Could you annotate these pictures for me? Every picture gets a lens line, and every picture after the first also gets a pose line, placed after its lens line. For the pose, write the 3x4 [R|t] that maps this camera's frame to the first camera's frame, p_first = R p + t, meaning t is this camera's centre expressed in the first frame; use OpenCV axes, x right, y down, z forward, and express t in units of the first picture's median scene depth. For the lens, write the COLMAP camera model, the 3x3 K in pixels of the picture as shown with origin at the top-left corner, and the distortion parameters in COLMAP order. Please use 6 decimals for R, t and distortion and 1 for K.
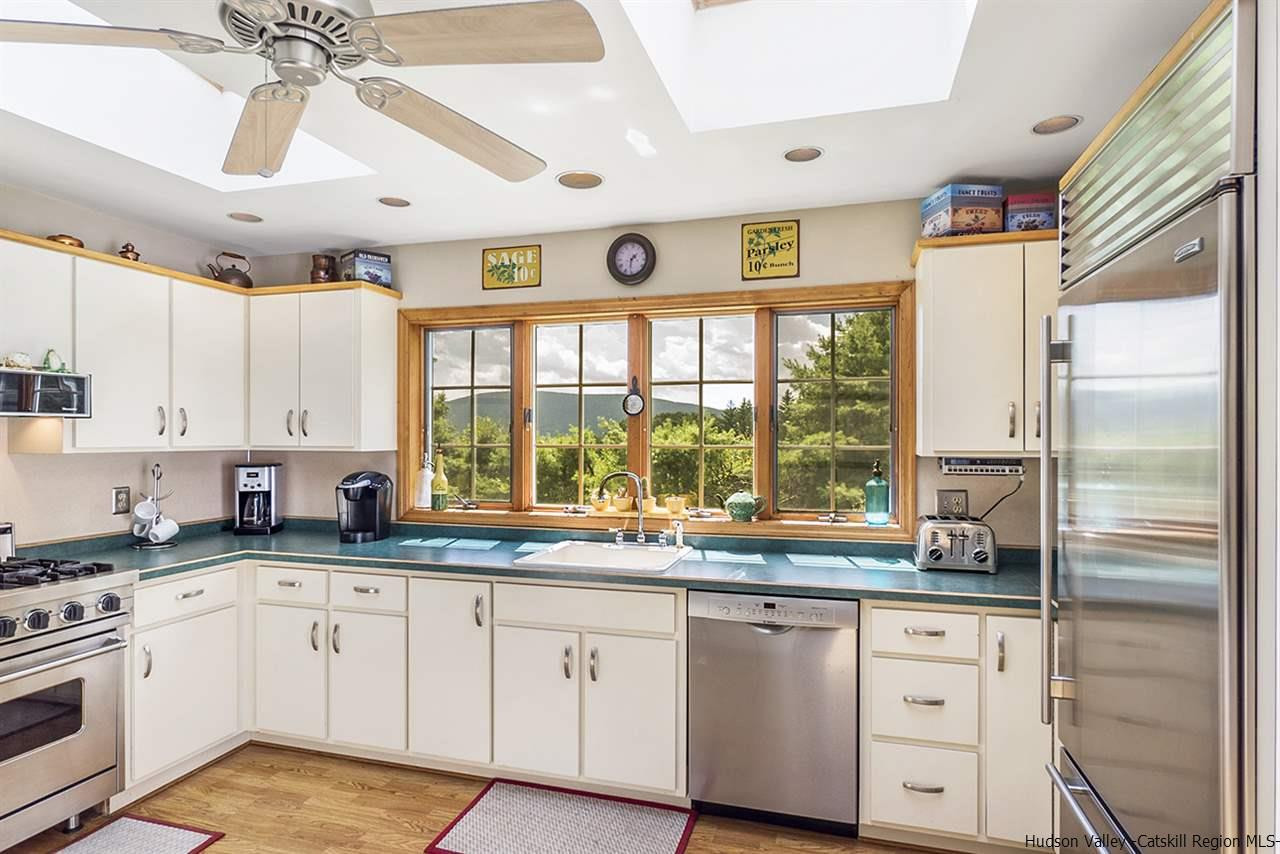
lens RADIAL K [[708.2, 0, 638.0], [0, 708.2, 431.7], [0, 0, 1]] dist [-0.001805, 0.002404]
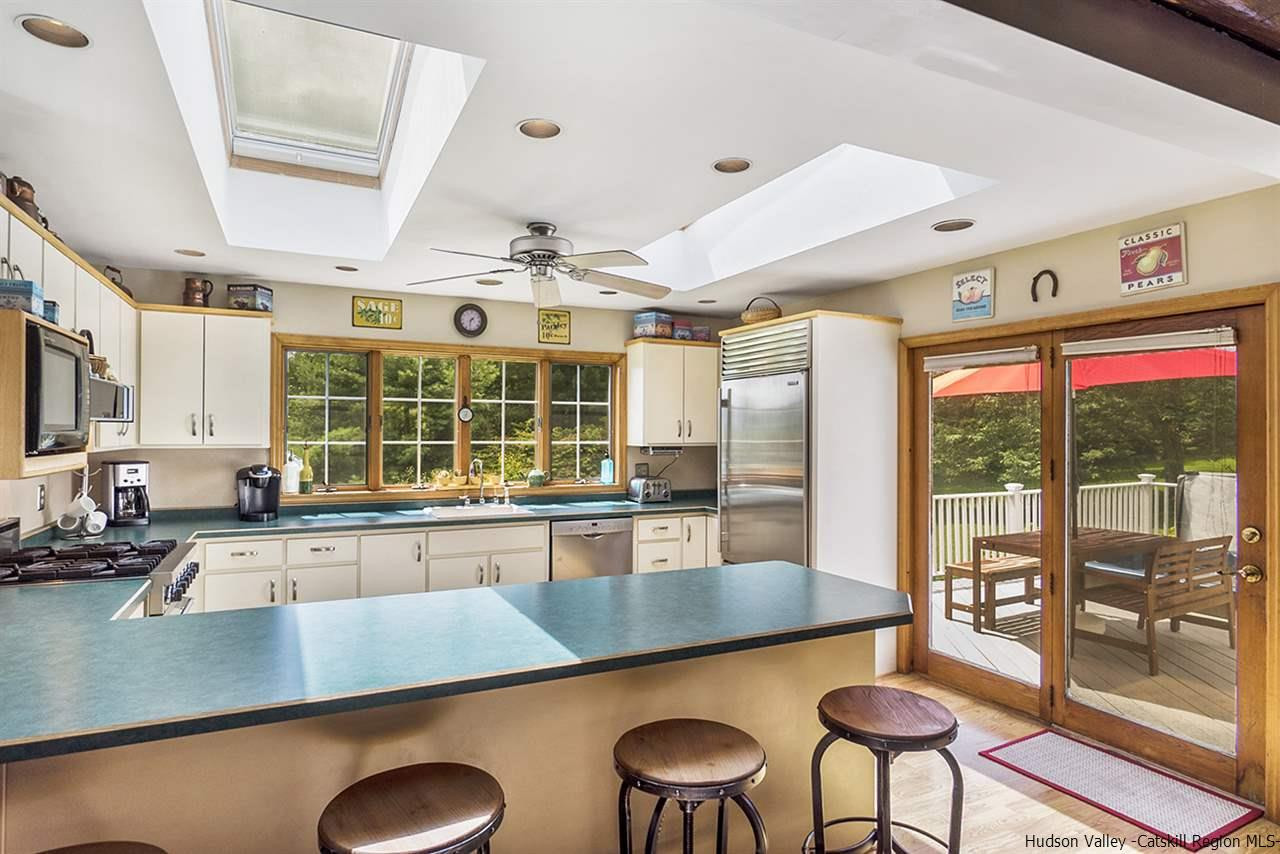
lens RADIAL K [[708.2, 0, 641.3], [0, 708.2, 427.4], [0, 0, 1]] dist [-0.001805, 0.002404]
pose [[0.734280, 0.006483, 0.678816, -0.793772], [-0.007563, 0.999970, -0.001369, -0.012687], [-0.678805, -0.004129, 0.734307, -0.385558]]
